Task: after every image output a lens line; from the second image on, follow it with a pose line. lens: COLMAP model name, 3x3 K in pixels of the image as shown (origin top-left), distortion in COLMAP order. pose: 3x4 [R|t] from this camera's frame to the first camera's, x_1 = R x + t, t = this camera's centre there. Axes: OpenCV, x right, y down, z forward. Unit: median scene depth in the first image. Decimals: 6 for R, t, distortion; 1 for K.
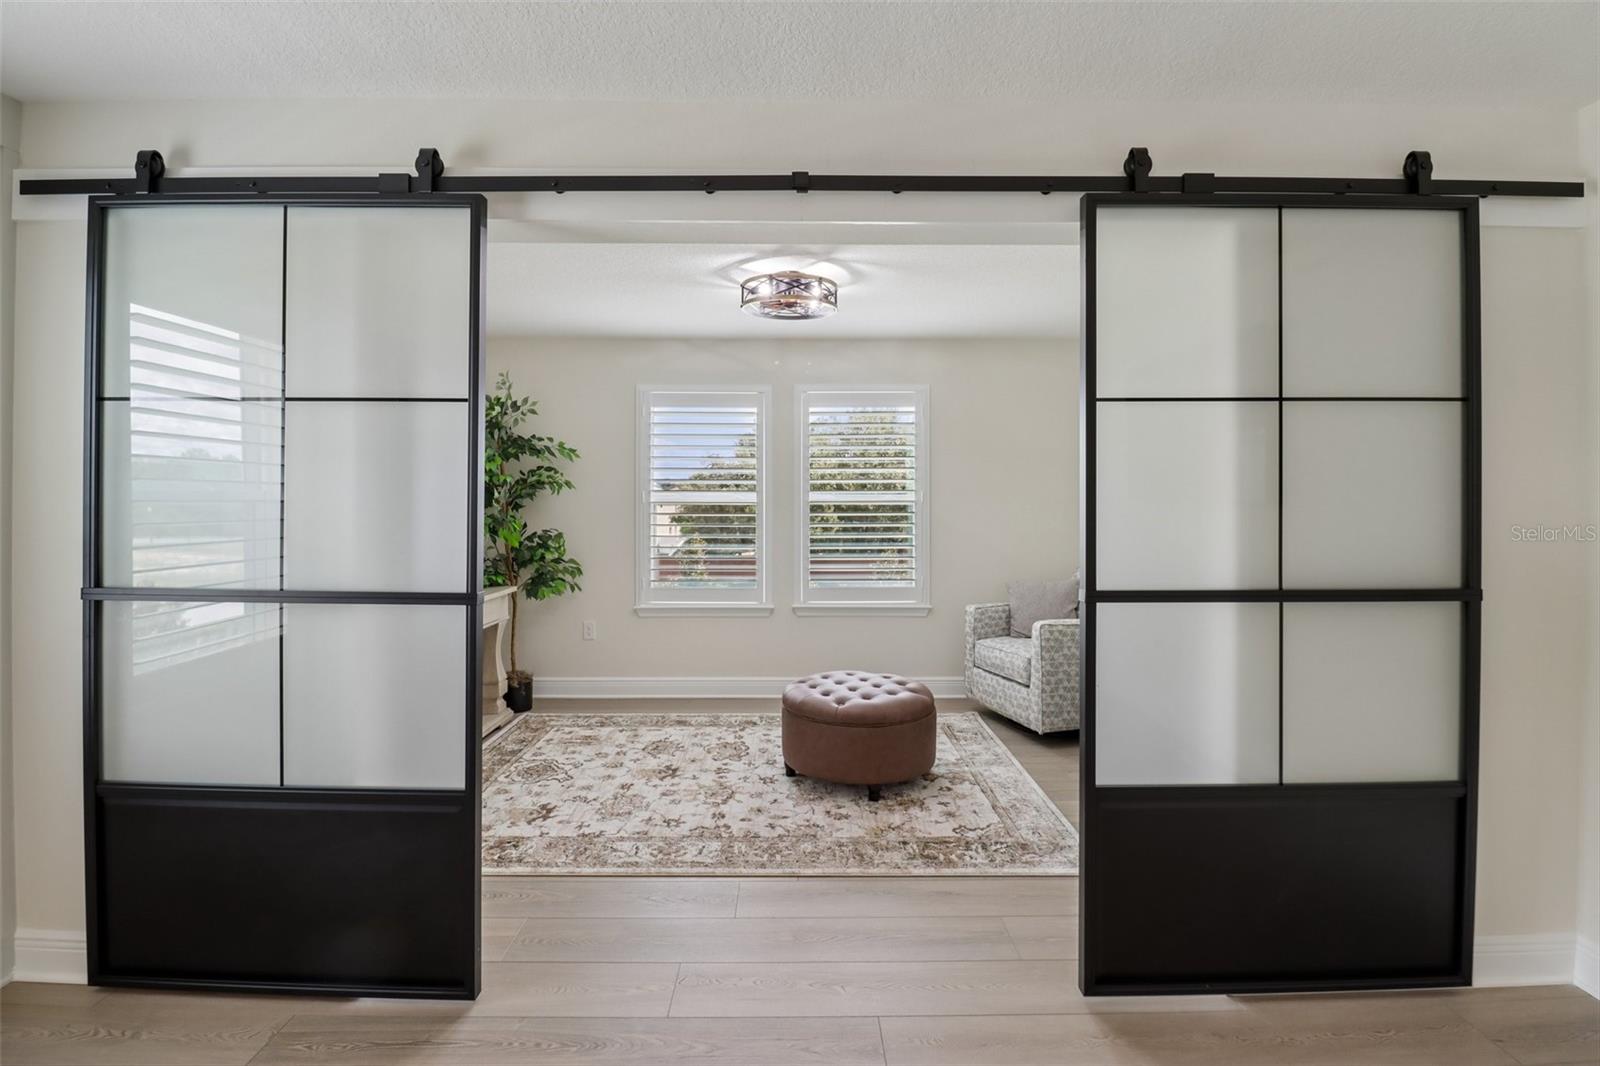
lens RADIAL K [[749.9, 0, 792.8], [0, 749.9, 498.3], [0, 0, 1]] dist [-0.002556, -0.001243]
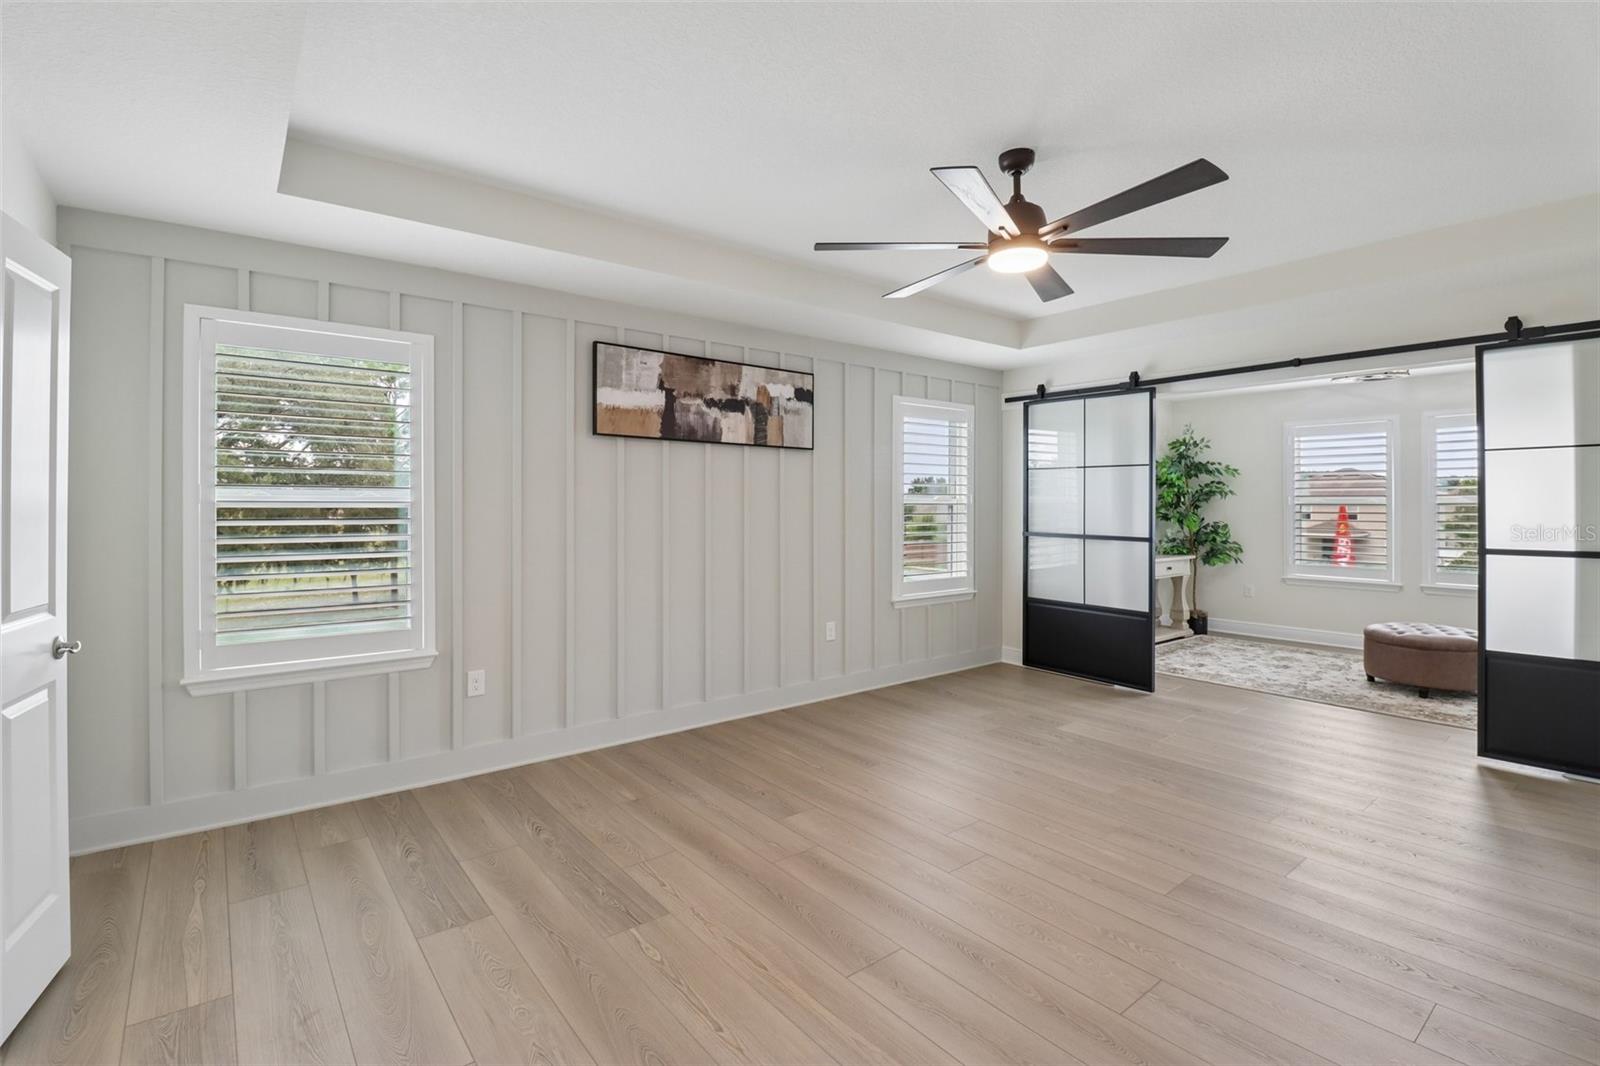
lens RADIAL K [[749.9, 0, 792.8], [0, 749.9, 498.3], [0, 0, 1]] dist [-0.002556, -0.001243]
pose [[0.618454, -0.007466, -0.785786, 0.359129], [0.003144, 0.999970, -0.007027, 0.001031], [0.785815, 0.001876, 0.618459, -0.672971]]
